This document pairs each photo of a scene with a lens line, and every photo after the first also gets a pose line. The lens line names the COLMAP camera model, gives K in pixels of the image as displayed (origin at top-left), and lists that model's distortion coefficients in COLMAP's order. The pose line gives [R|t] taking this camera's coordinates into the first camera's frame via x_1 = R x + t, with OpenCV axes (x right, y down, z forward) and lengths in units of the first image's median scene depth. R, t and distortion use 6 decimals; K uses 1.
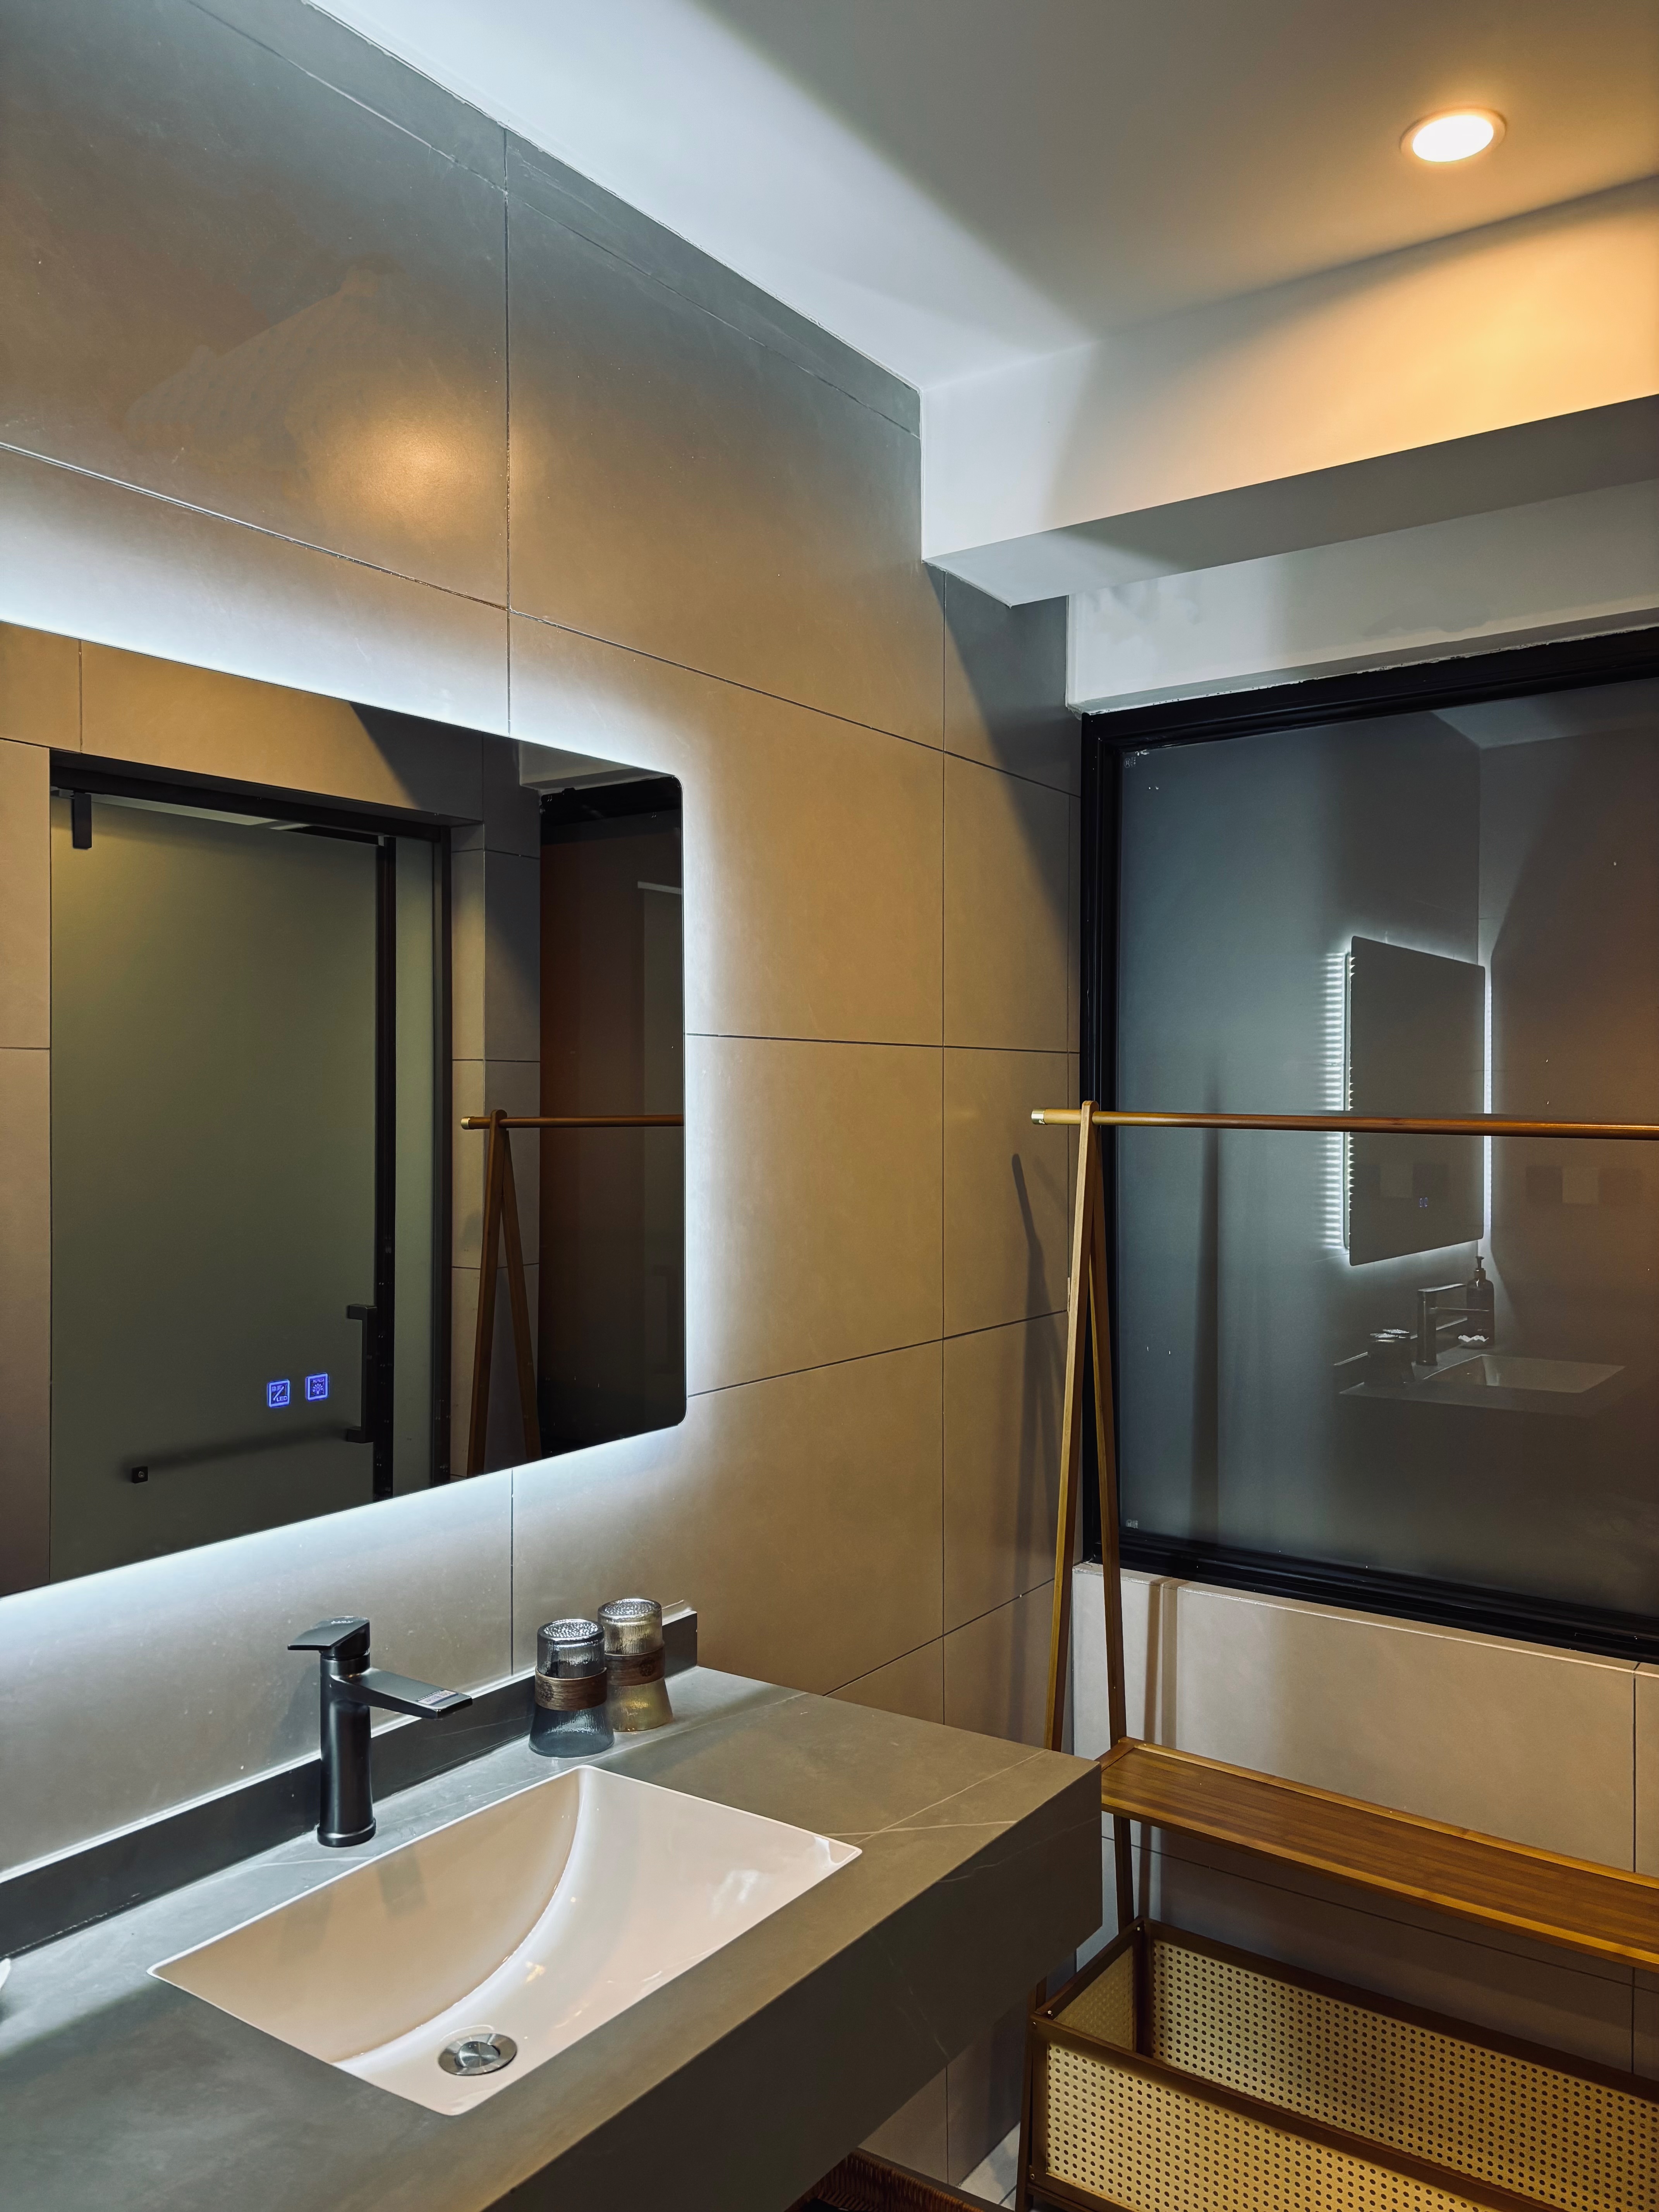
lens RADIAL K [[1697.0, 0, 885.7], [0, 1697.0, 1086.8], [0, 0, 1]] dist [0.024715, -0.011173]
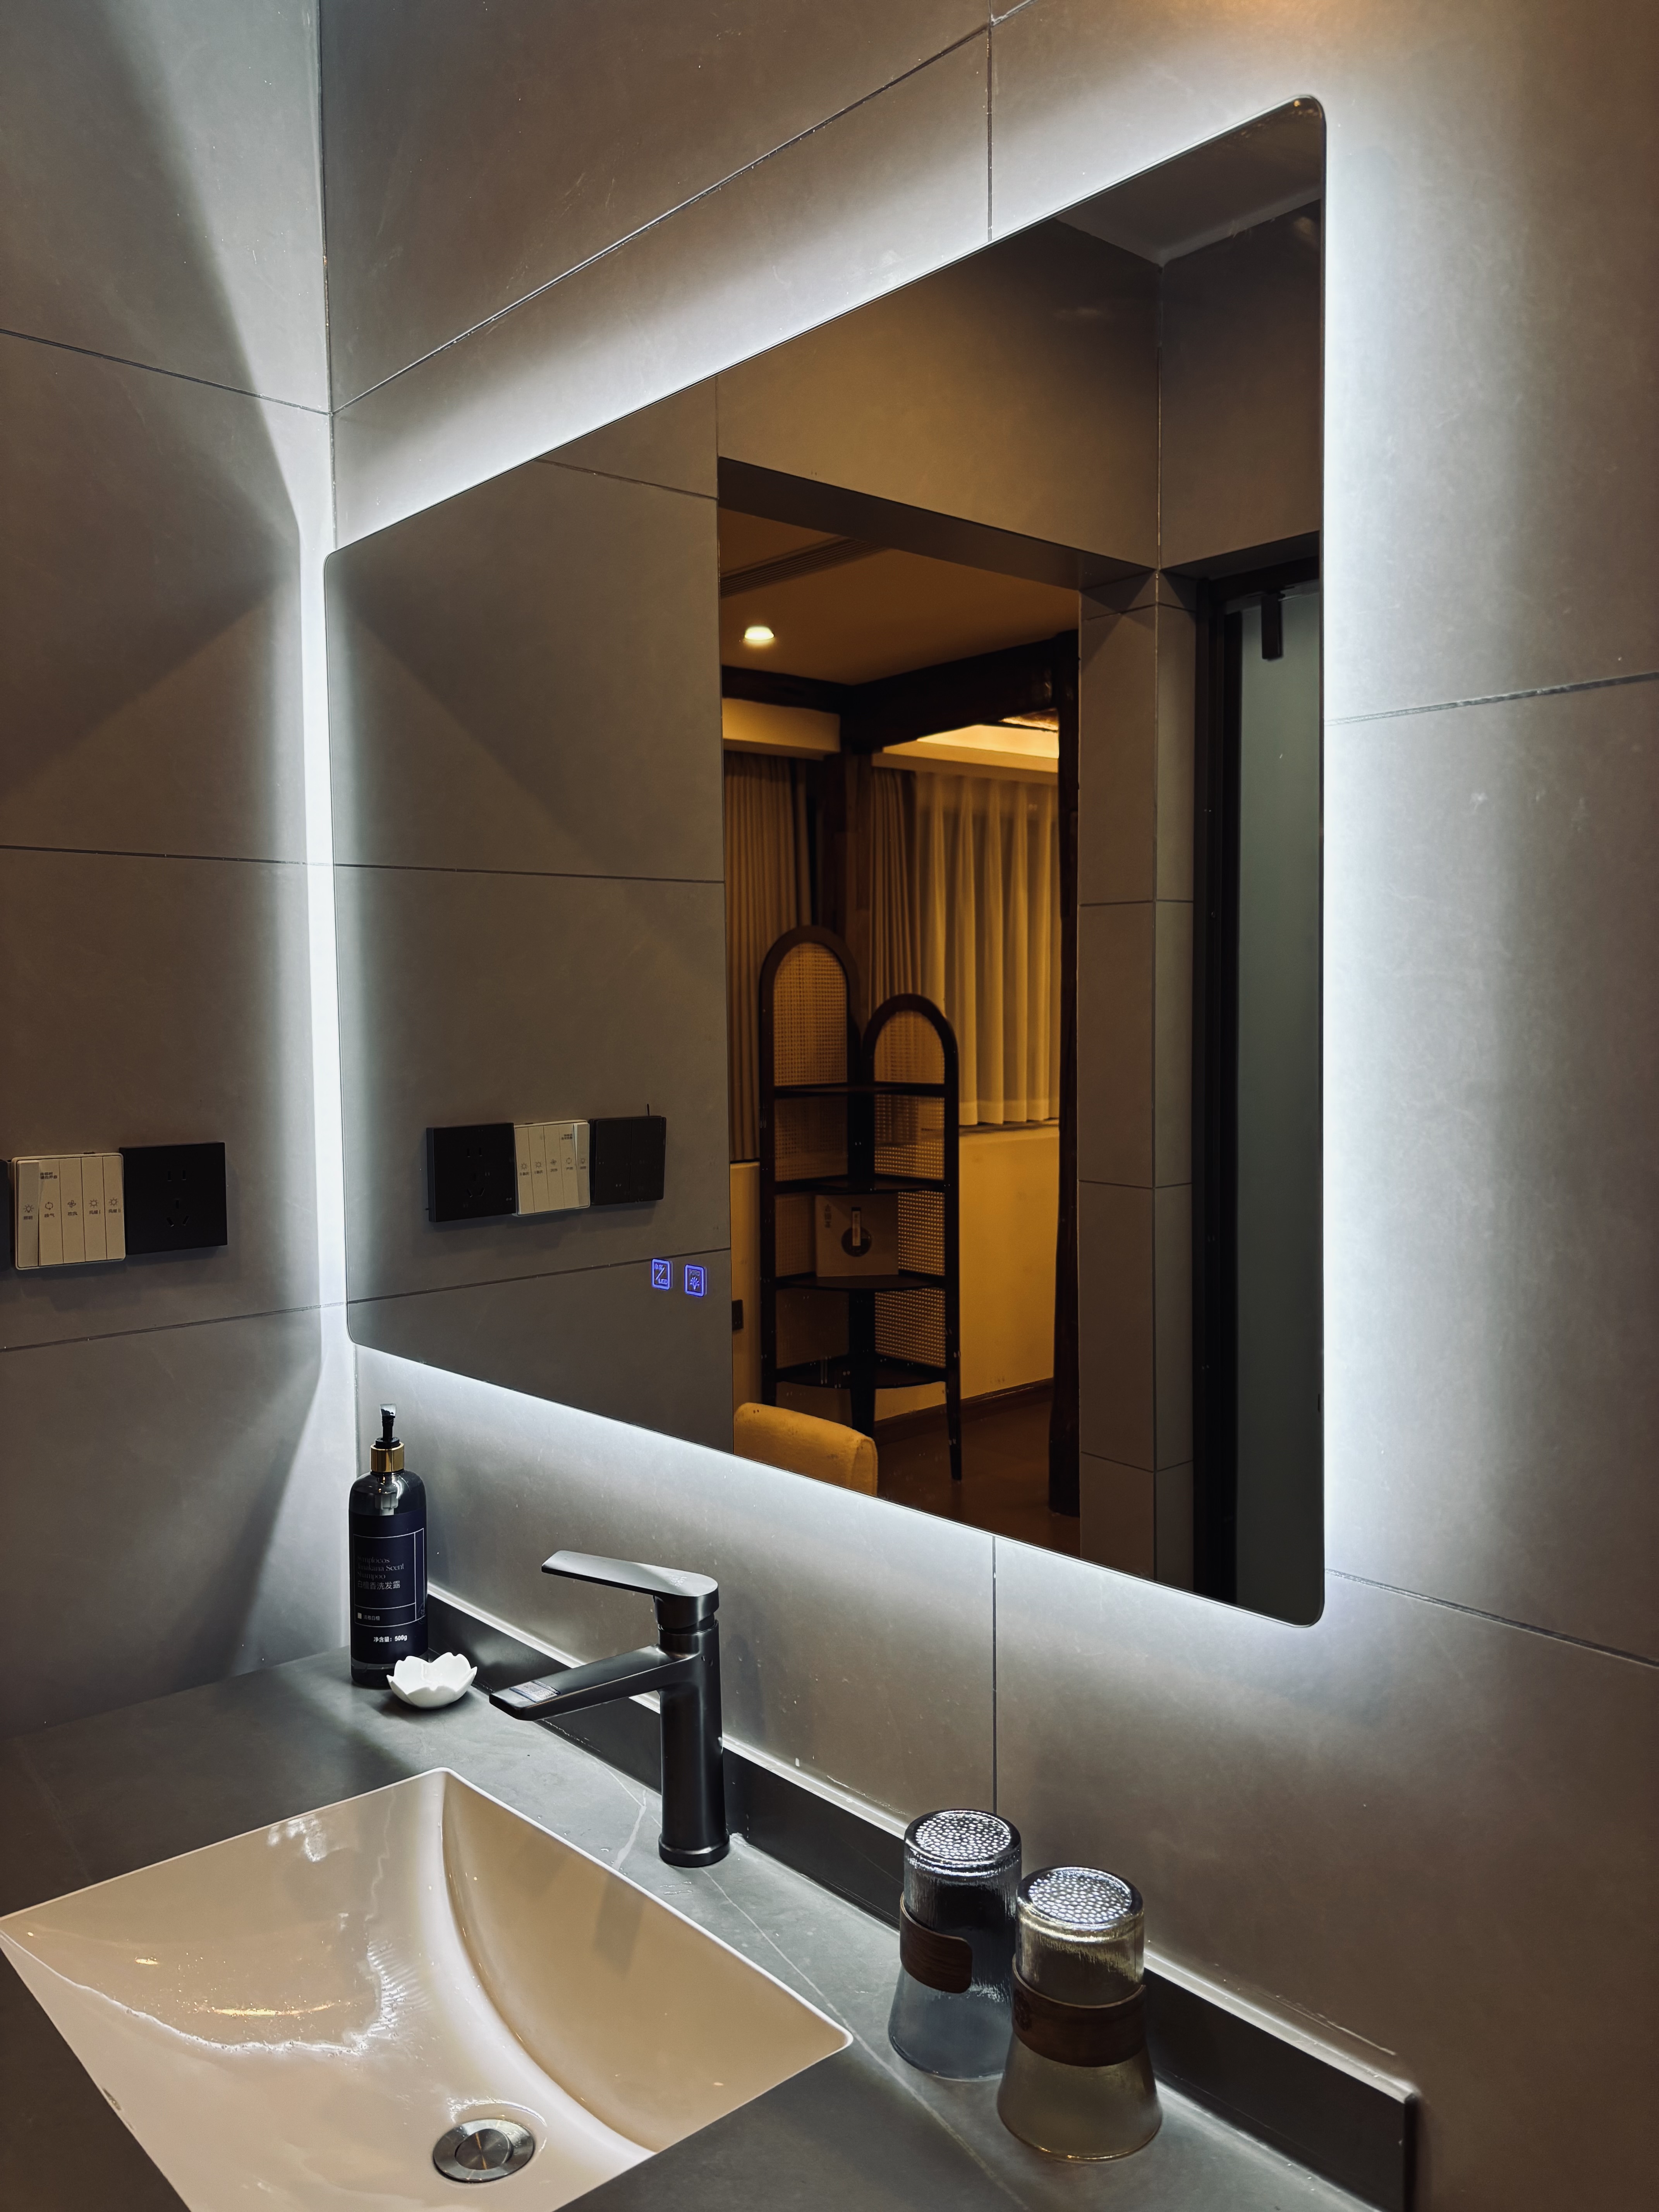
lens RADIAL K [[1697.0, 0, 849.9], [0, 1697.0, 1114.7], [0, 0, 1]] dist [0.024715, -0.011173]
pose [[-0.241026, 0.073673, -0.967718, 0.405885], [0.013978, 0.997275, 0.072442, 0.043497], [0.970418, 0.003934, -0.241399, 1.263174]]
